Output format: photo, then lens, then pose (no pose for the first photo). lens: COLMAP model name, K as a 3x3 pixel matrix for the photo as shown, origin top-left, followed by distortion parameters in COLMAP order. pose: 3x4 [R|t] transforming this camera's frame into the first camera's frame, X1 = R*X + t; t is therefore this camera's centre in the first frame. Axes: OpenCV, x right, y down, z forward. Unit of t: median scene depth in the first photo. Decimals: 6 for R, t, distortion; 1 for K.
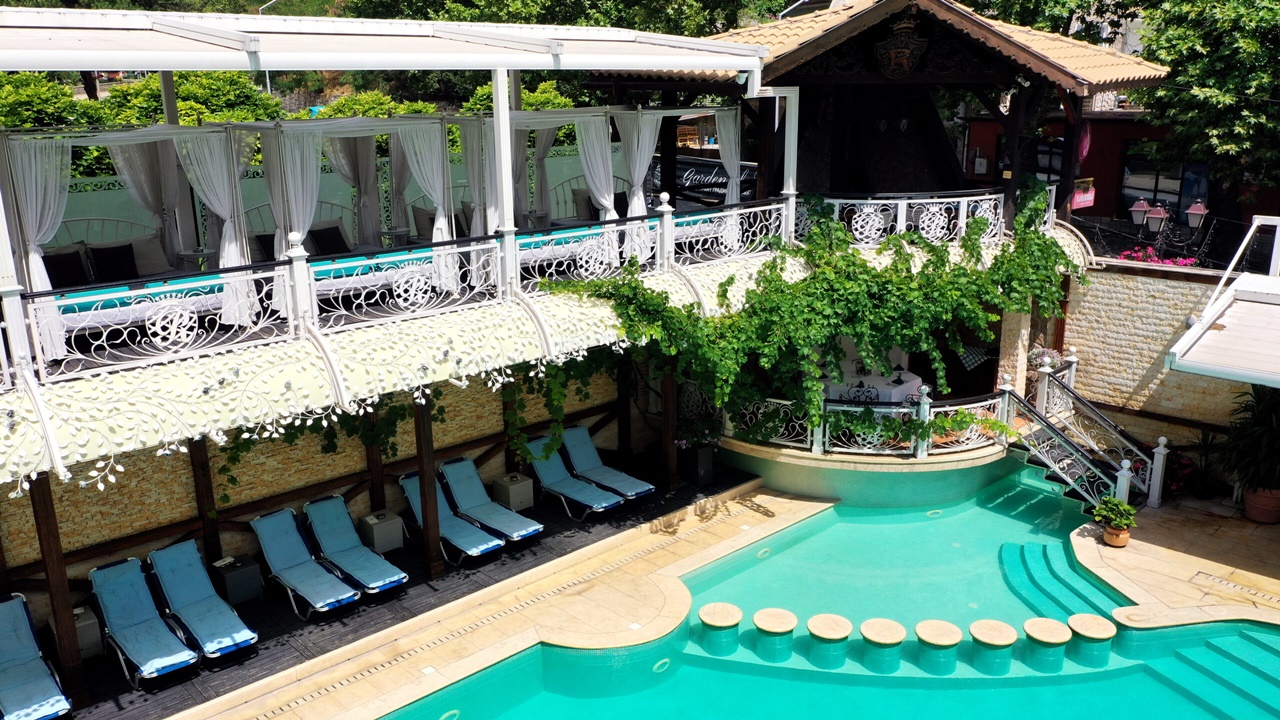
lens RADIAL K [[1010.1, 0, 640.0], [0, 1010.1, 360.0], [0, 0, 1]] dist [-0.007307, -0.002430]
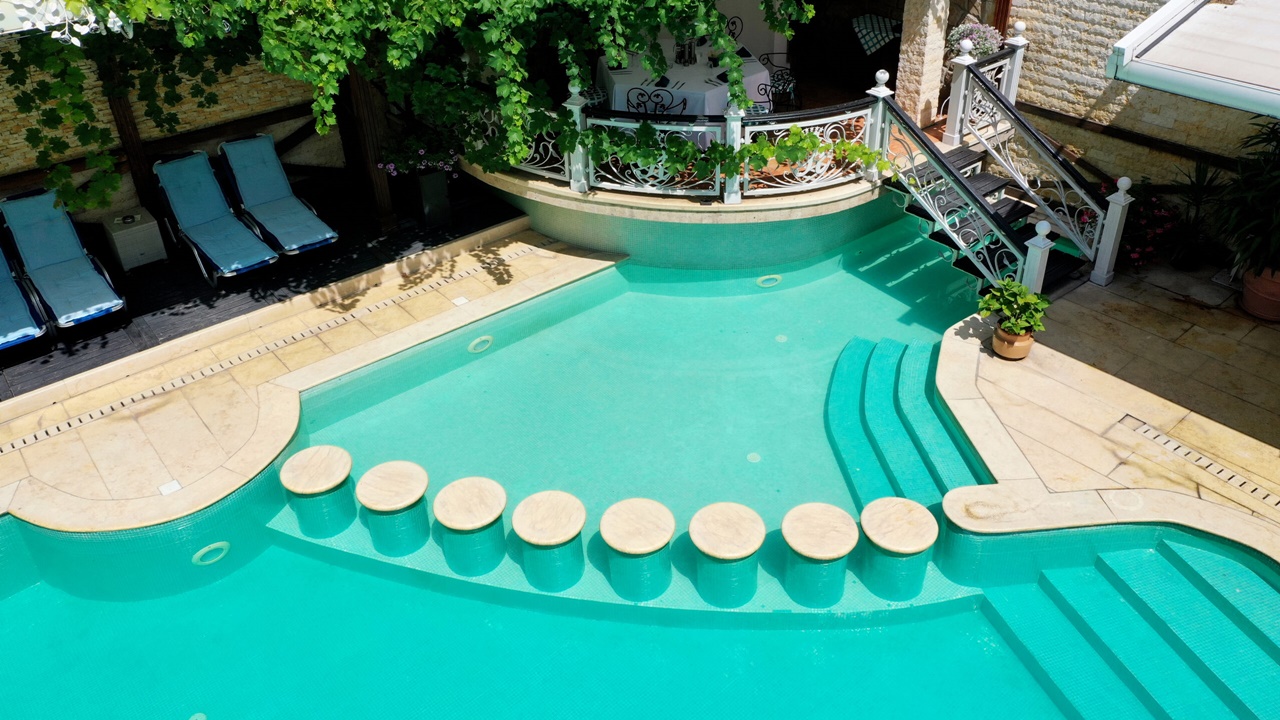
lens RADIAL K [[1023.6, 0, 639.2], [0, 1023.6, 280.2], [0, 0, 1]] dist [-0.000178, 0.000765]
pose [[0.997361, 0.026316, -0.067659, 0.263280], [-0.007814, 0.965483, 0.260348, -0.024308], [0.072175, -0.259132, 0.963141, 0.352814]]
